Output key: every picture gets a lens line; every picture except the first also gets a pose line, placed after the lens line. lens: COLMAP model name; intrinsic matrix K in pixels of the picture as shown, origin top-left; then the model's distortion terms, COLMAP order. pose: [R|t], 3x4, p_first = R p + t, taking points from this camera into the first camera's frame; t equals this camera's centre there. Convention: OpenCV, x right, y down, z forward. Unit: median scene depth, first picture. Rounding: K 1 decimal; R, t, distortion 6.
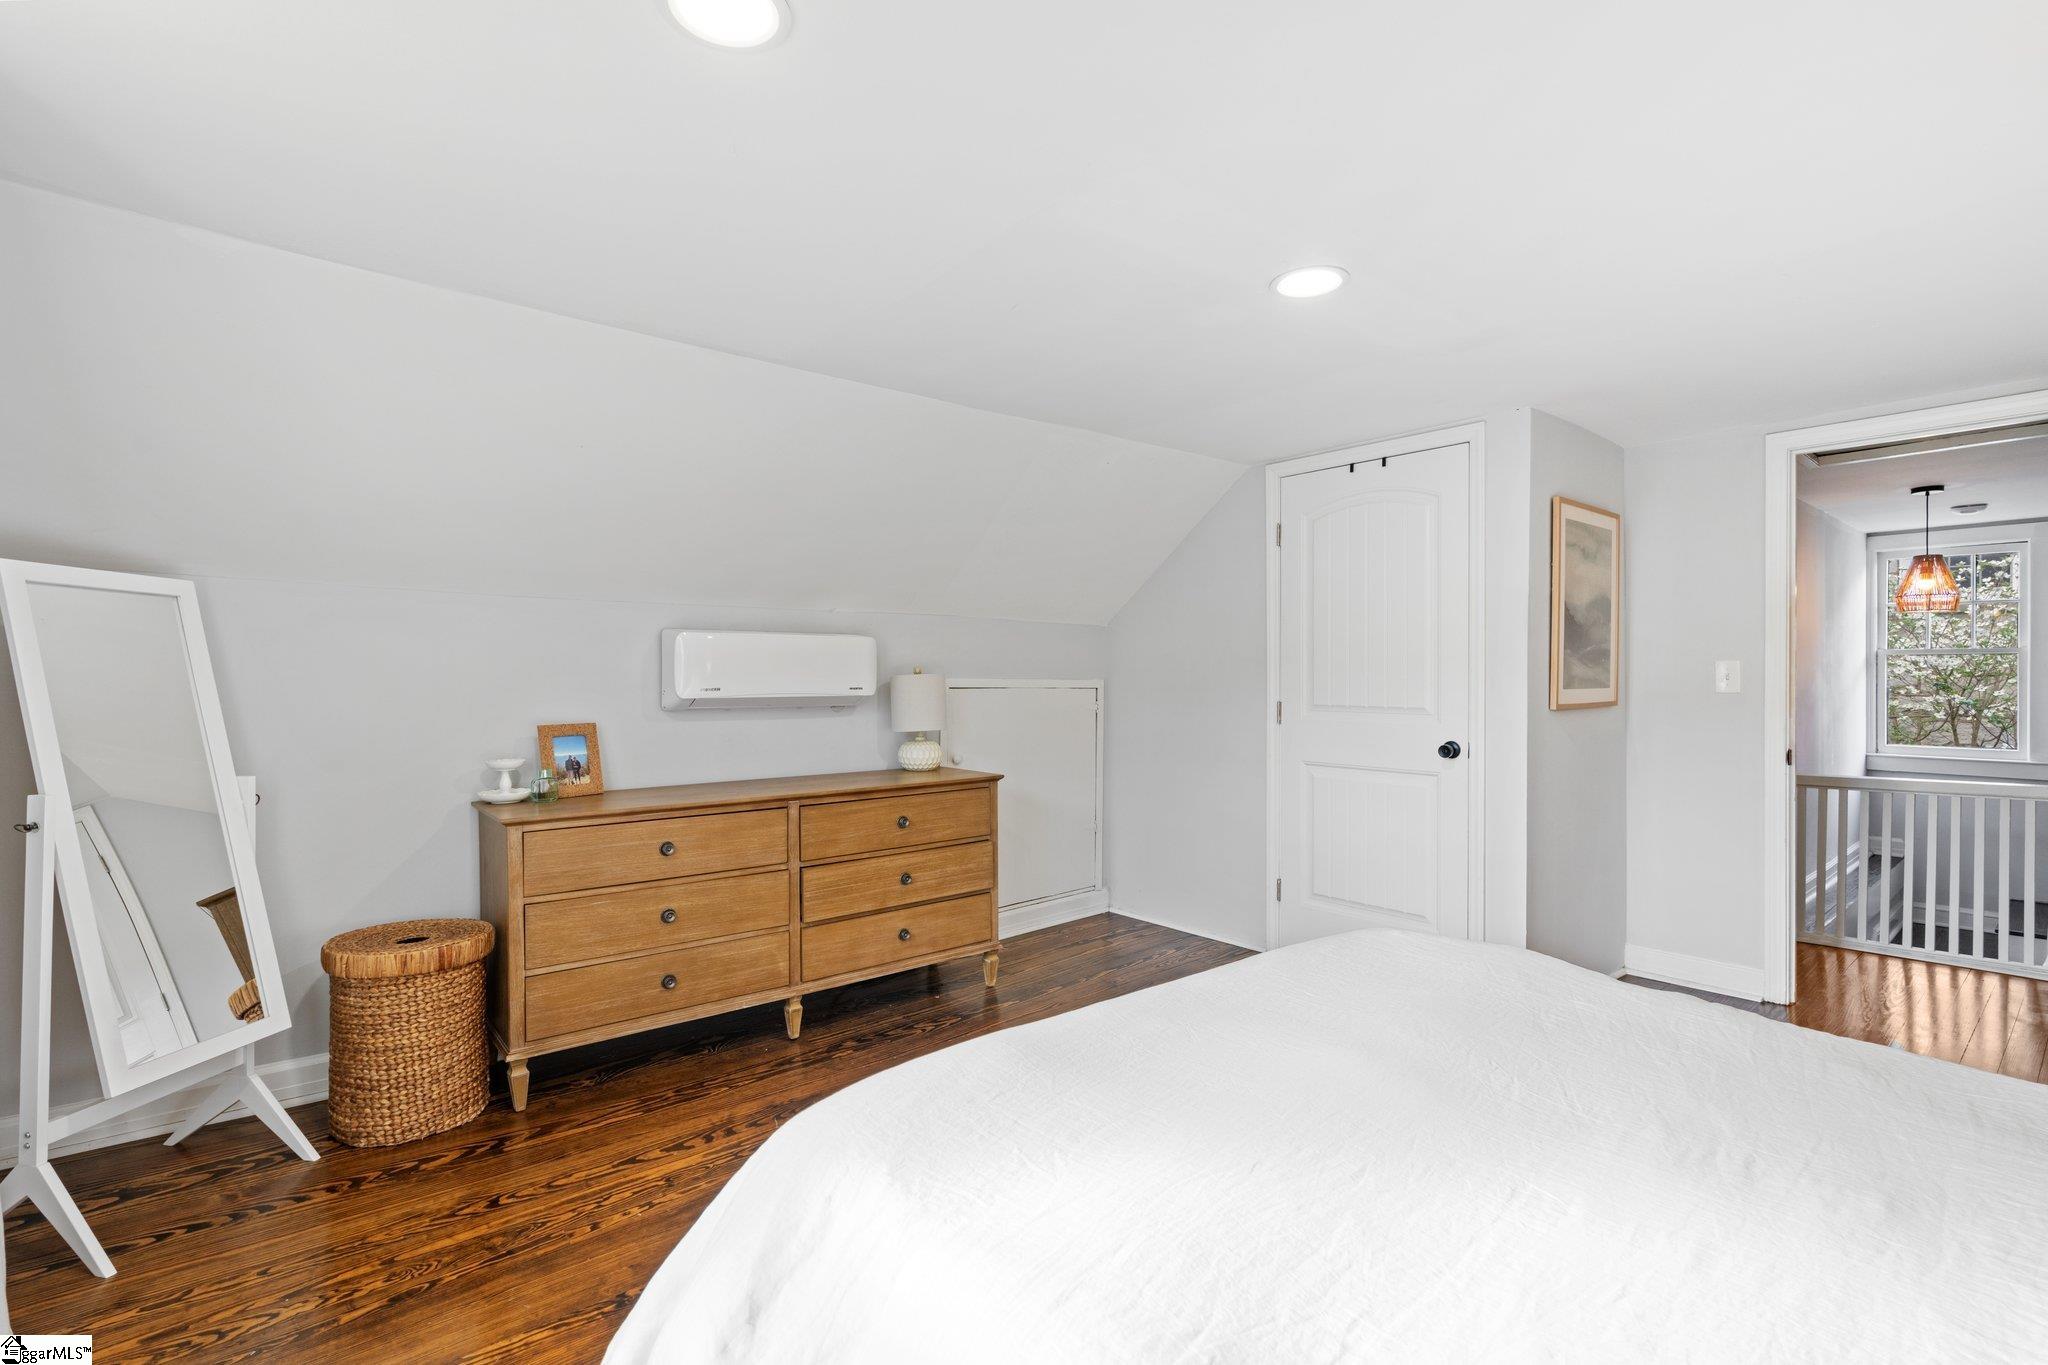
lens RADIAL K [[924.5, 0, 1016.6], [0, 924.5, 676.6], [0, 0, 1]] dist [-0.010570, 0.002192]
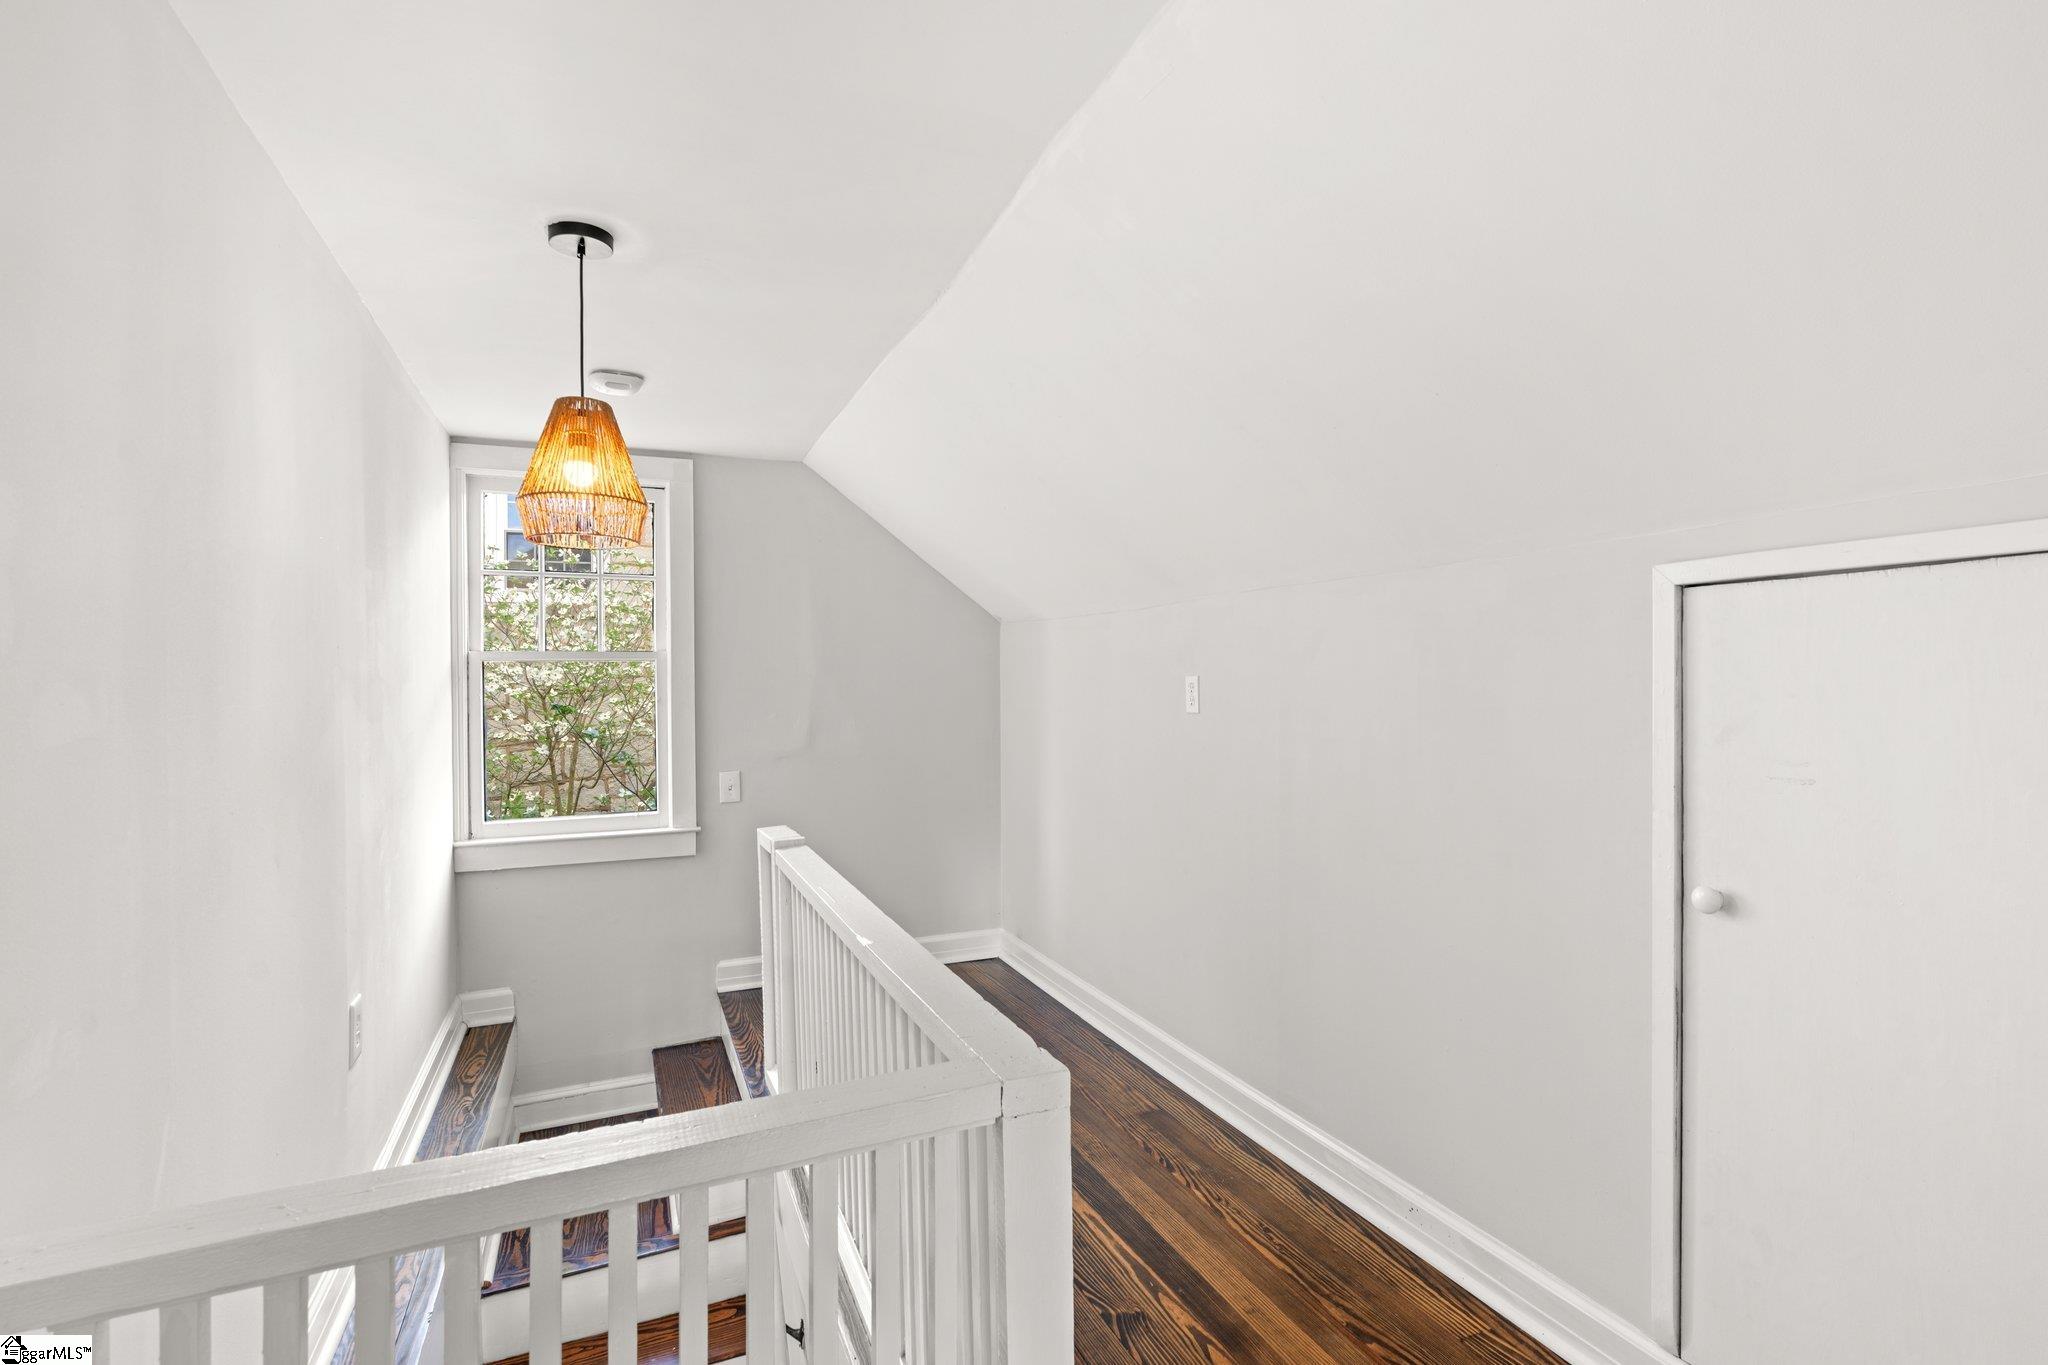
lens RADIAL K [[924.5, 0, 1014.7], [0, 924.5, 680.0], [0, 0, 1]] dist [-0.010570, 0.002192]
pose [[0.272197, 0.000576, 0.962241, 0.618032], [0.011615, 0.999925, -0.003884, -0.007737], [-0.962171, 0.012233, 0.272170, 0.666419]]
